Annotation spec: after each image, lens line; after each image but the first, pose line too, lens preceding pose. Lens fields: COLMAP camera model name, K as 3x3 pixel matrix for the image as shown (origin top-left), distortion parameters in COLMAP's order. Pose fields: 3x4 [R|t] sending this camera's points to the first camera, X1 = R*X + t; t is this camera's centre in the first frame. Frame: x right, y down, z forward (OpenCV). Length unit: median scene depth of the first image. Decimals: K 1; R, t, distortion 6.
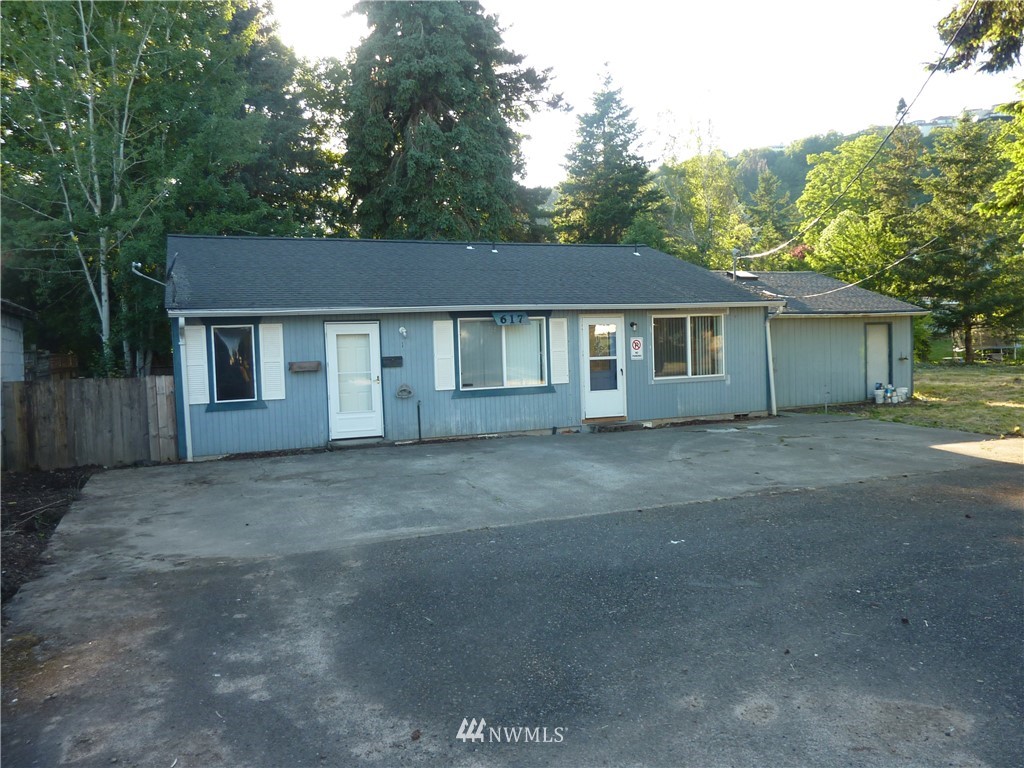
lens RADIAL K [[763.9, 0, 515.7], [0, 763.9, 382.6], [0, 0, 1]] dist [-0.029473, -0.000941]
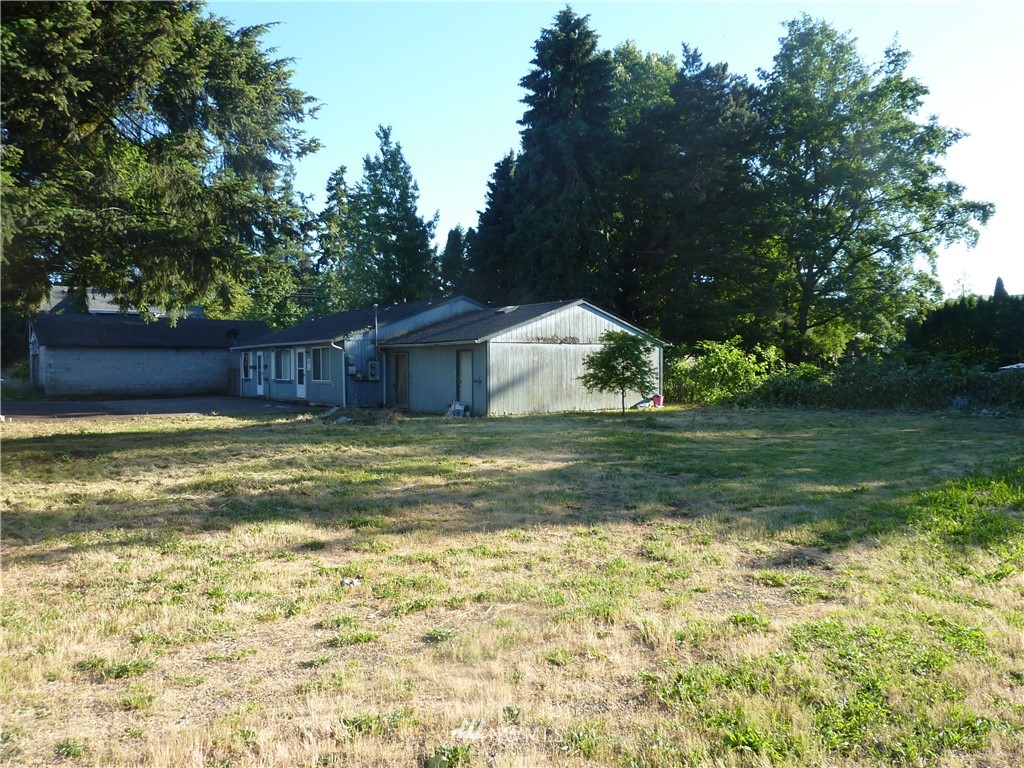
lens RADIAL K [[763.9, 0, 515.7], [0, 763.9, 382.6], [0, 0, 1]] dist [-0.029473, -0.000941]
pose [[0.238824, 0.048724, -0.969840, 2.163379], [-0.057866, 0.997680, 0.035873, -0.098546], [0.969337, 0.047553, 0.241089, 1.047834]]
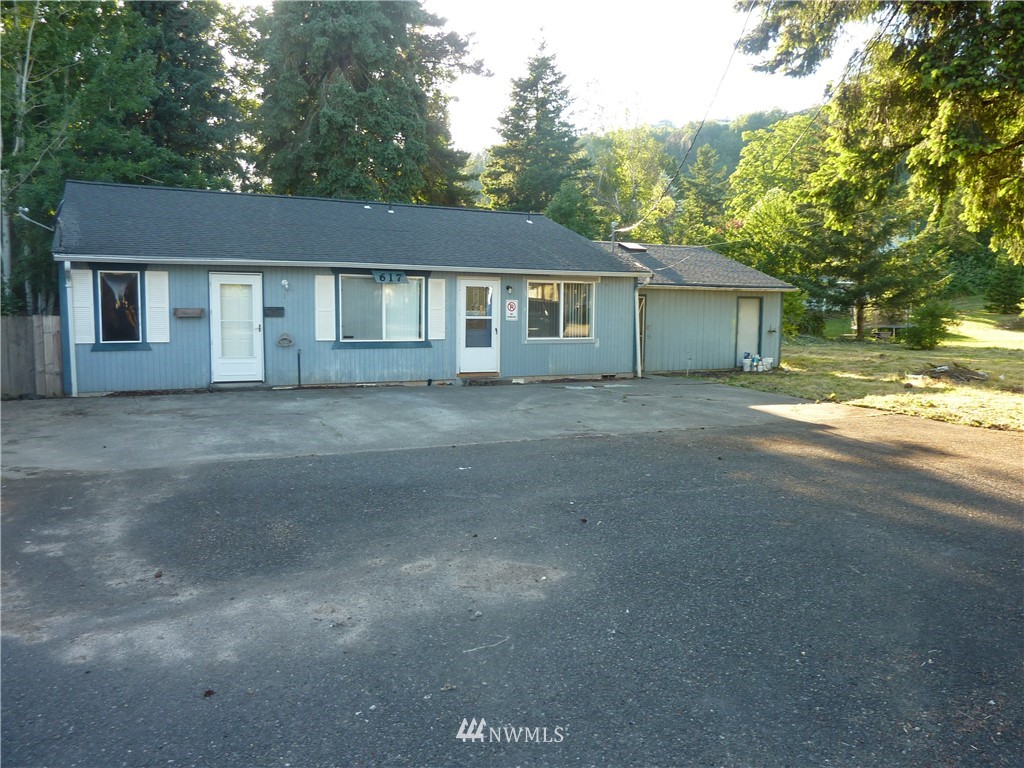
lens RADIAL K [[763.9, 0, 515.7], [0, 763.9, 382.6], [0, 0, 1]] dist [-0.029473, -0.000941]
pose [[0.996340, 0.036722, 0.077183, 0.084980], [-0.040512, 0.998019, 0.048126, 0.005716], [-0.075262, -0.051077, 0.995855, -0.084984]]
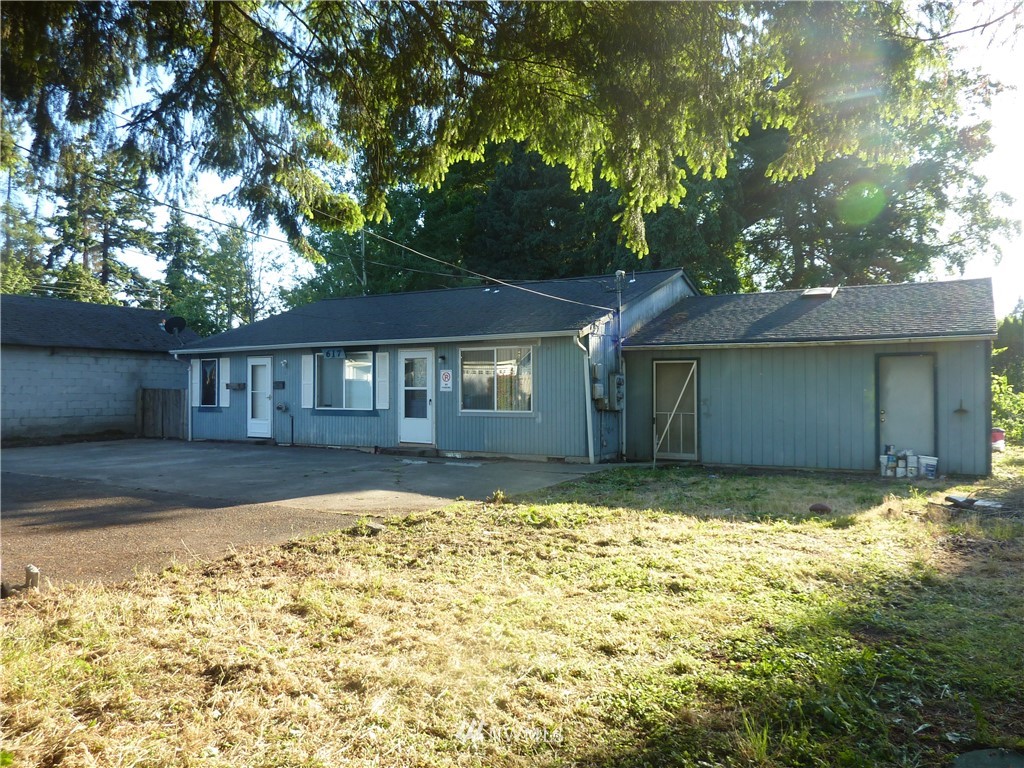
lens RADIAL K [[763.9, 0, 515.7], [0, 763.9, 382.6], [0, 0, 1]] dist [-0.029473, -0.000941]
pose [[0.595890, 0.021213, -0.802786, 1.055341], [-0.061221, 0.997942, -0.019073, -0.027615], [0.800729, 0.060513, 0.595962, 0.456859]]
